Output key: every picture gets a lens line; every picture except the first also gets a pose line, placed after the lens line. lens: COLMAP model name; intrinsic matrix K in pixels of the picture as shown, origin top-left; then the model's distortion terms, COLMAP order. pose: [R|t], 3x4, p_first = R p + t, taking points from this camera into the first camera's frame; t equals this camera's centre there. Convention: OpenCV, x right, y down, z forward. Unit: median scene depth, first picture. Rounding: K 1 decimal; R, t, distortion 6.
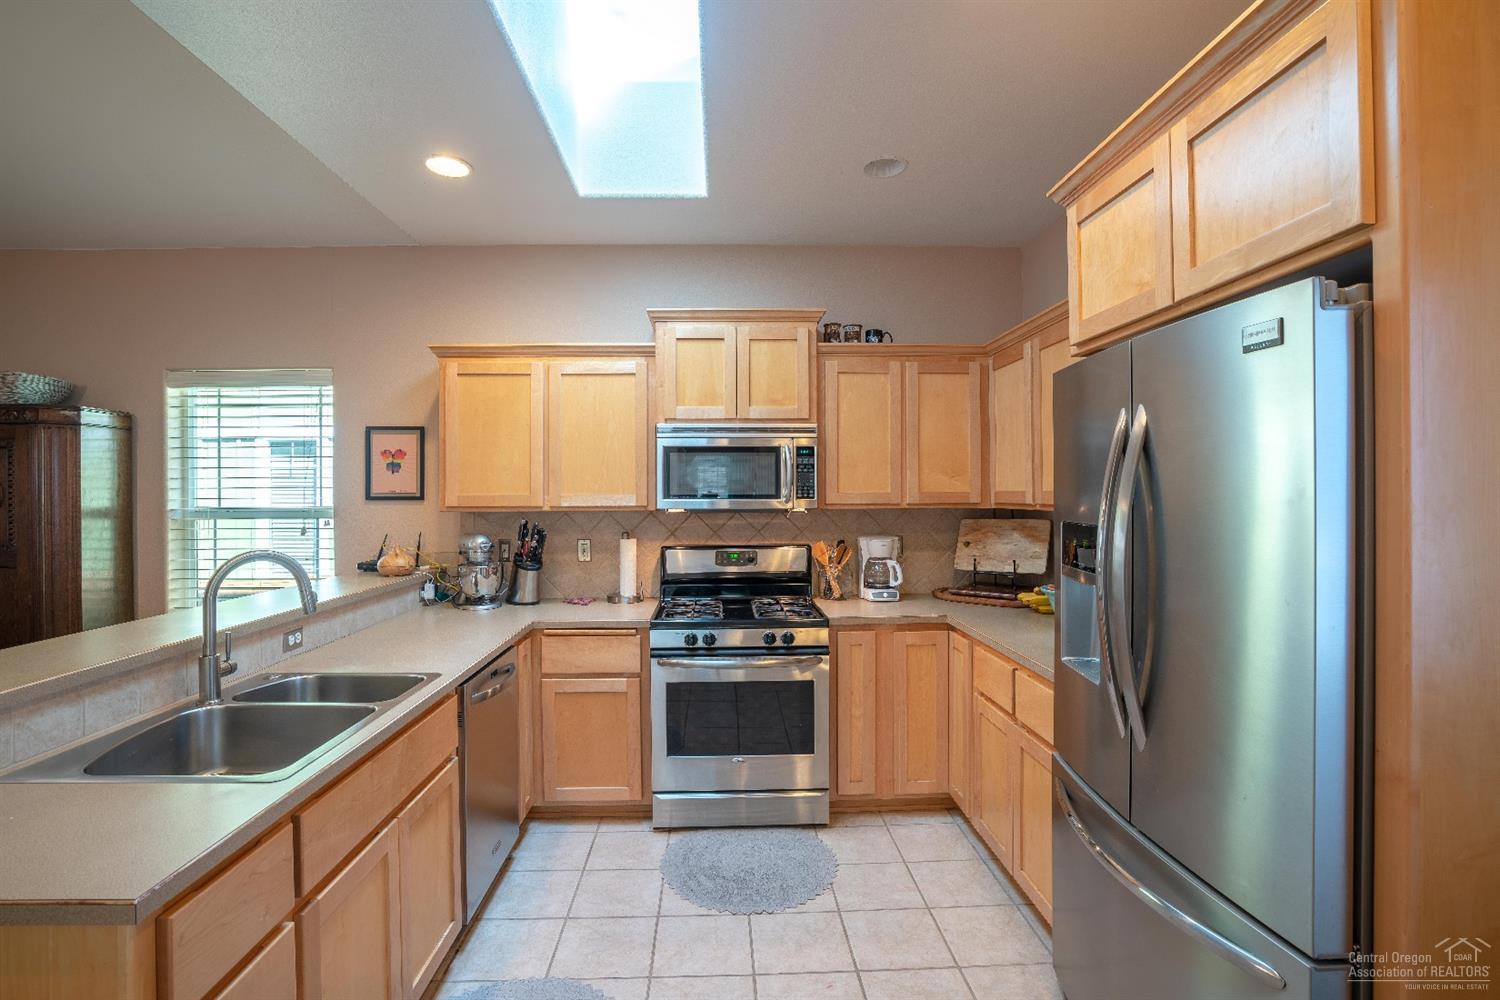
lens RADIAL K [[706.2, 0, 752.5], [0, 706.2, 493.3], [0, 0, 1]] dist [-0.035155, 0.000385]
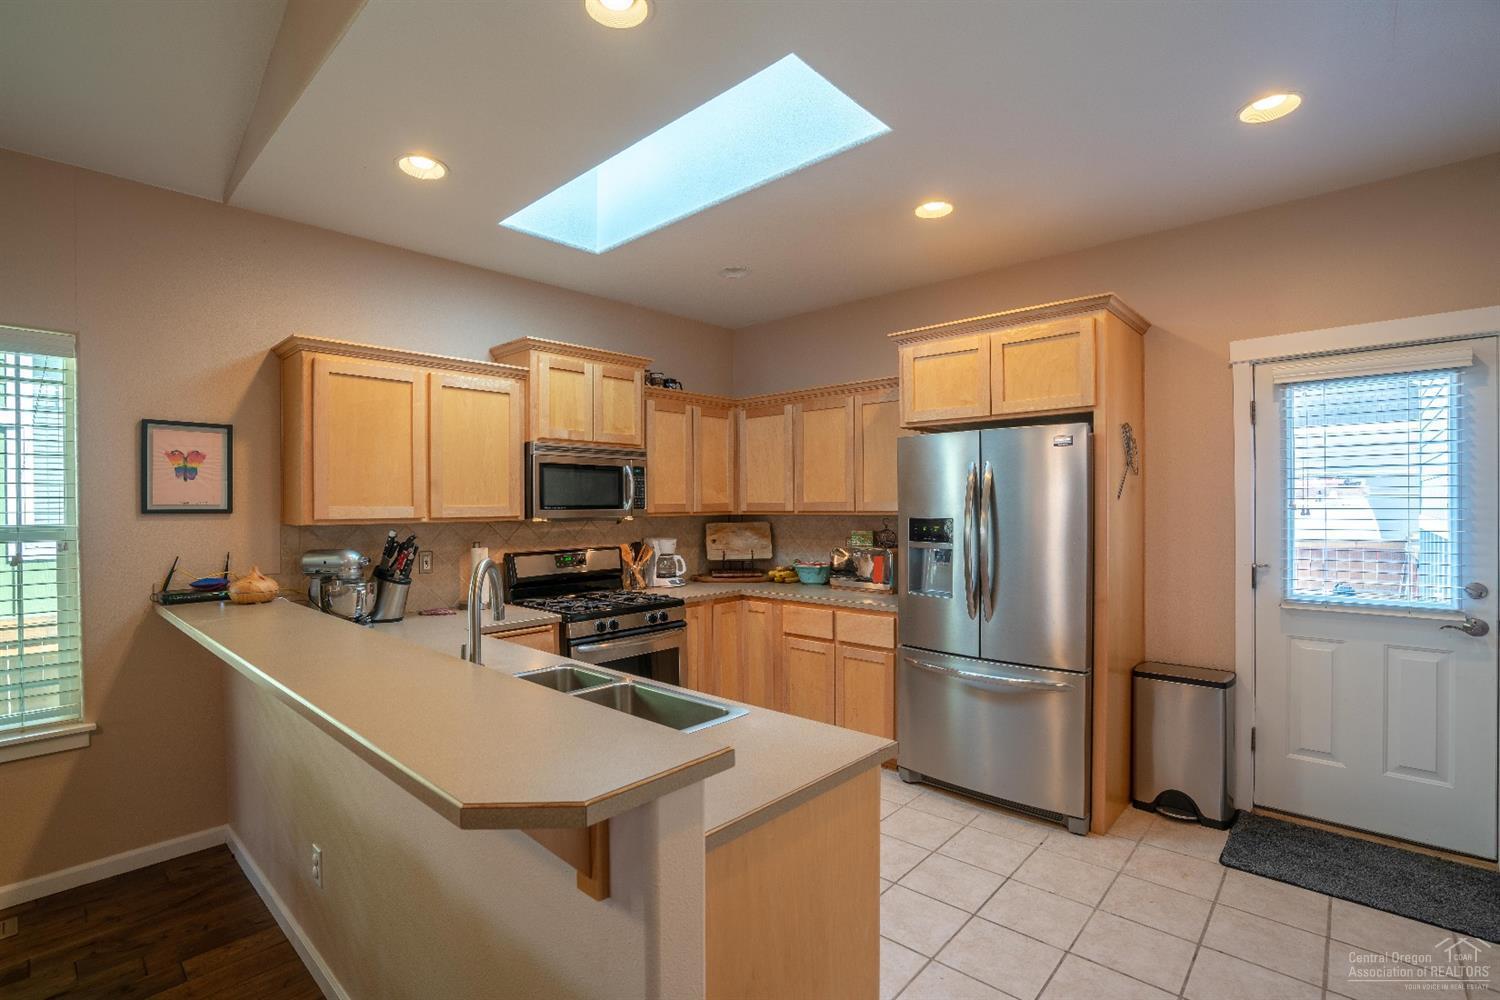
lens RADIAL K [[693.7, 0, 722.7], [0, 693.7, 504.3], [0, 0, 1]] dist [-0.027708, 0.005149]
pose [[0.715226, -0.000878, 0.698893, -0.647787], [0.005160, 0.999979, -0.004025, 0.005358], [-0.698874, 0.006485, 0.715215, 0.016057]]
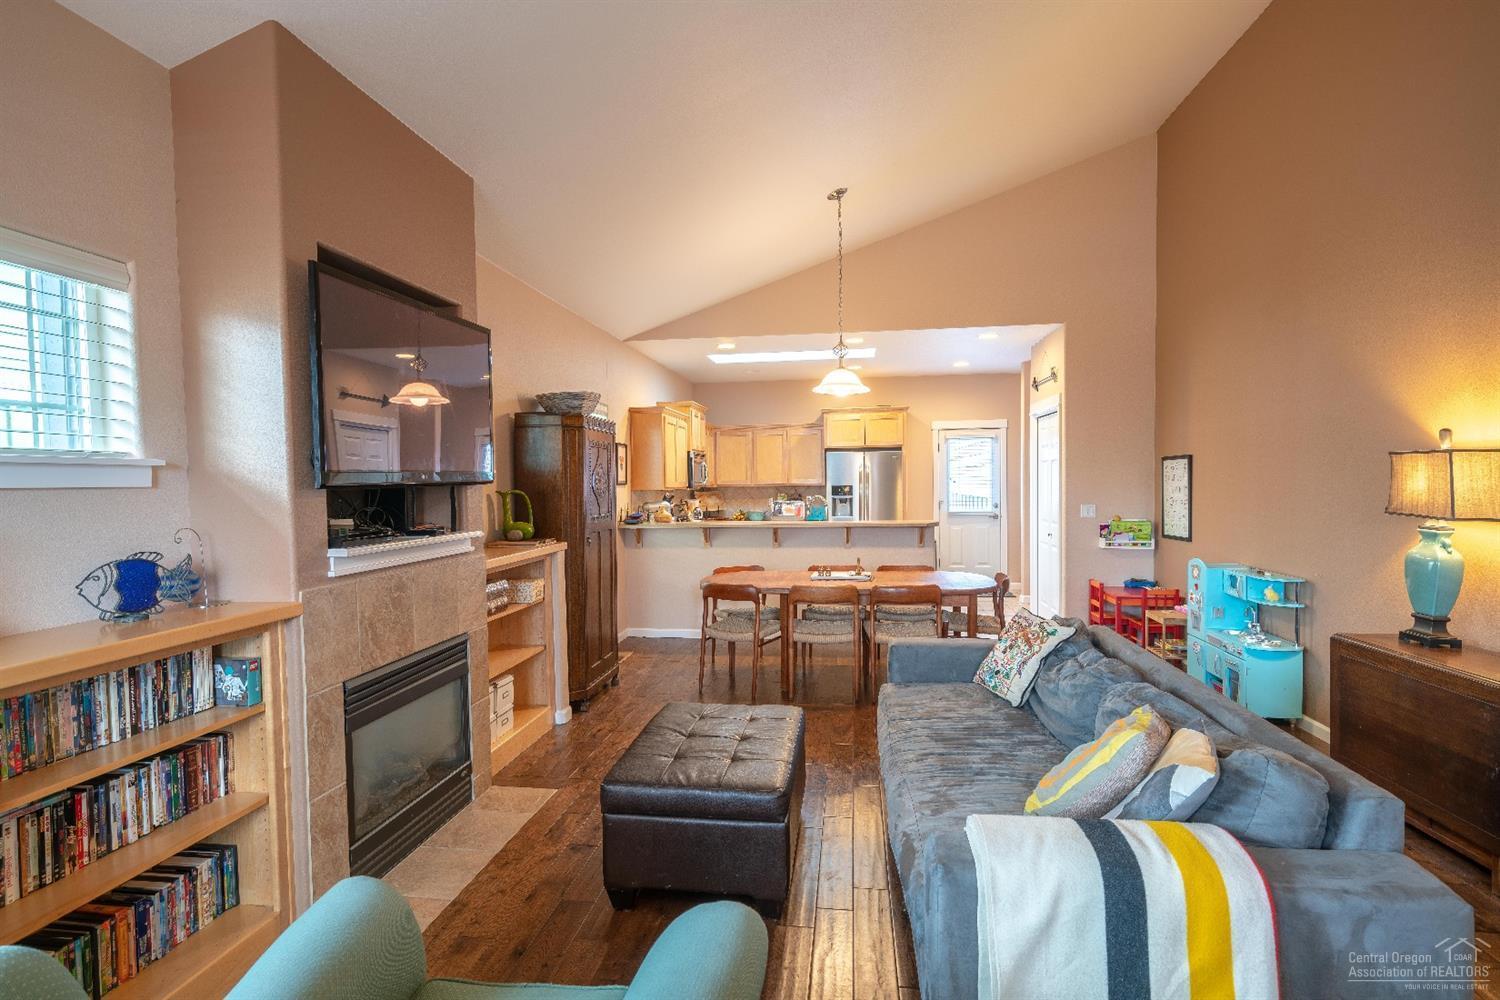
lens RADIAL K [[779.0, 0, 741.2], [0, 779.0, 513.4], [0, 0, 1]] dist [-0.022829, 0.015211]
pose [[0.150414, -0.036475, 0.987950, -2.880423], [0.017562, 0.999260, 0.034219, 0.021493], [-0.988467, 0.012204, 0.150943, 0.551707]]
